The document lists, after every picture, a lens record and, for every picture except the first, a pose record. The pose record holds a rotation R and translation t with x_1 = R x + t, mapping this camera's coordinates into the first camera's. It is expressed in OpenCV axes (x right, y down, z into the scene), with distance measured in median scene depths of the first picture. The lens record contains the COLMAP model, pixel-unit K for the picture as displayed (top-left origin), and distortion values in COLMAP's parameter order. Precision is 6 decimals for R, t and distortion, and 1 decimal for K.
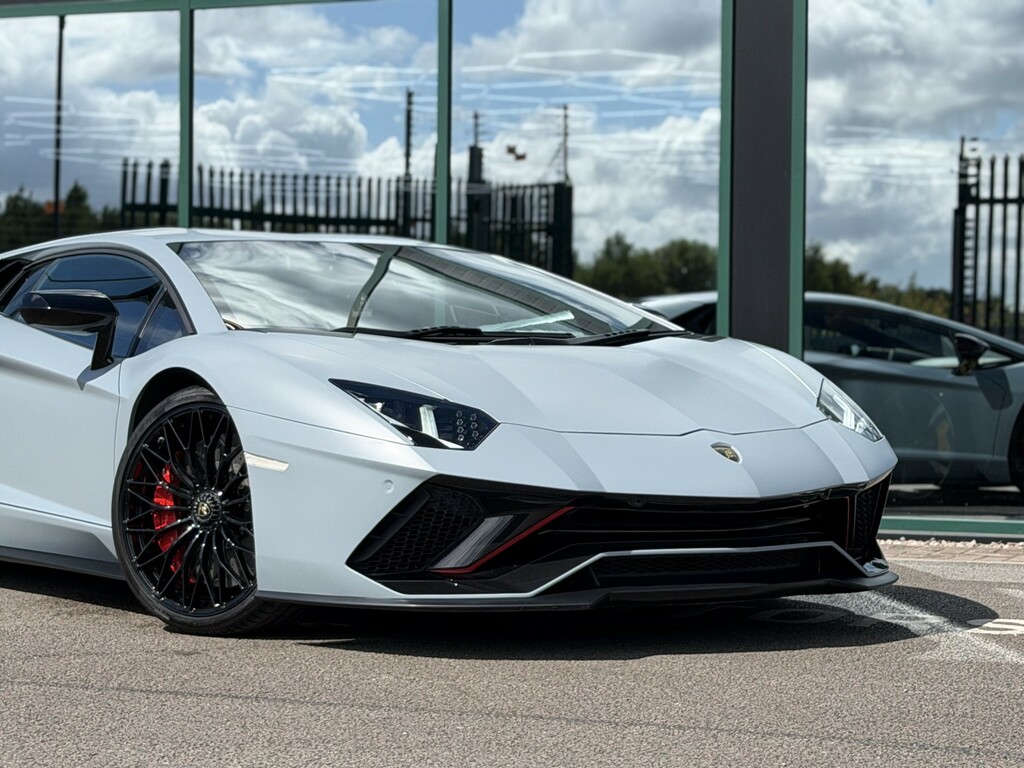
lens RADIAL K [[2502.2, 0, 512.0], [0, 2502.2, 384.0], [0, 0, 1]] dist [0.166064, -0.154832]
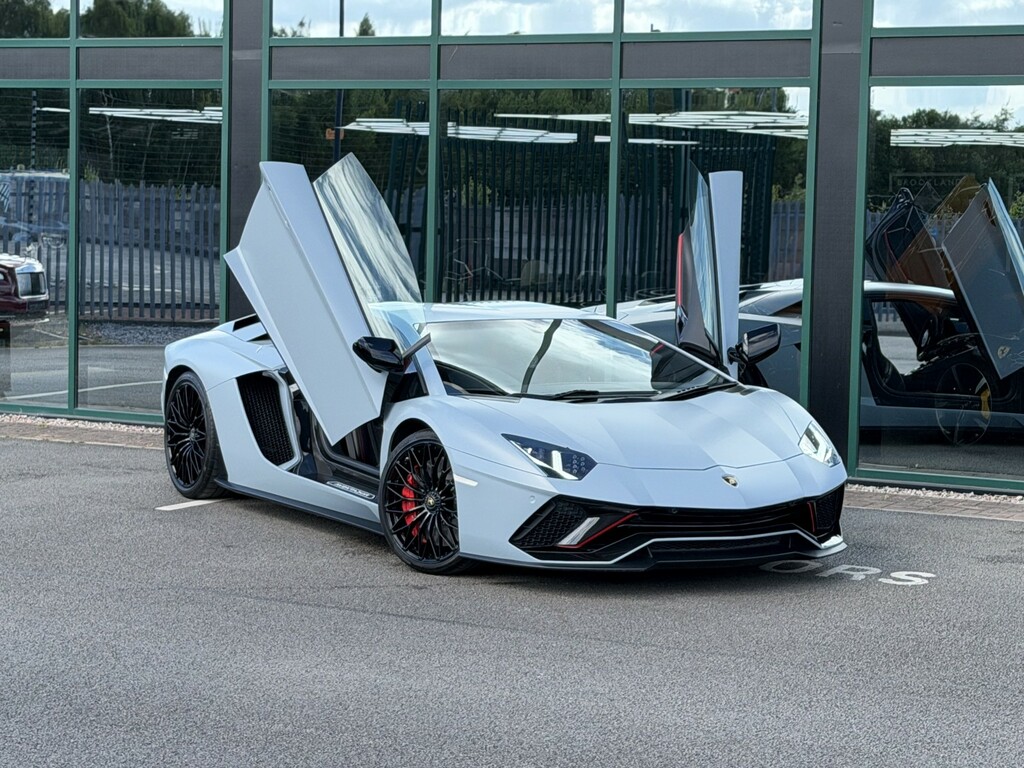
lens RADIAL K [[2502.2, 0, 512.0], [0, 2502.2, 384.0], [0, 0, 1]] dist [0.166064, -0.154832]
pose [[0.994460, 0.020111, -0.103176, 0.108519], [-0.012701, 0.997325, 0.071980, -0.154988], [0.104348, -0.070271, 0.992055, -0.694832]]
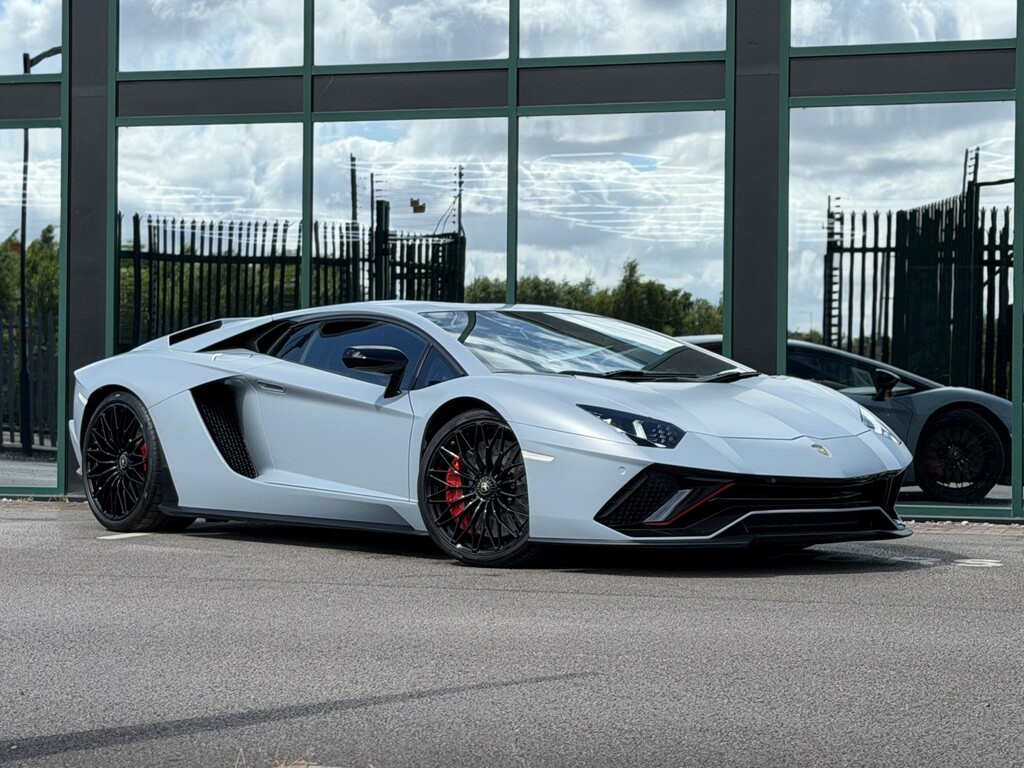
lens RADIAL K [[2502.2, 0, 512.0], [0, 2502.2, 384.0], [0, 0, 1]] dist [0.166064, -0.154832]
pose [[0.996587, 0.000785, 0.082540, -0.234773], [-0.000039, 0.999959, -0.009034, -0.000445], [-0.082544, 0.009000, 0.996547, -0.560695]]
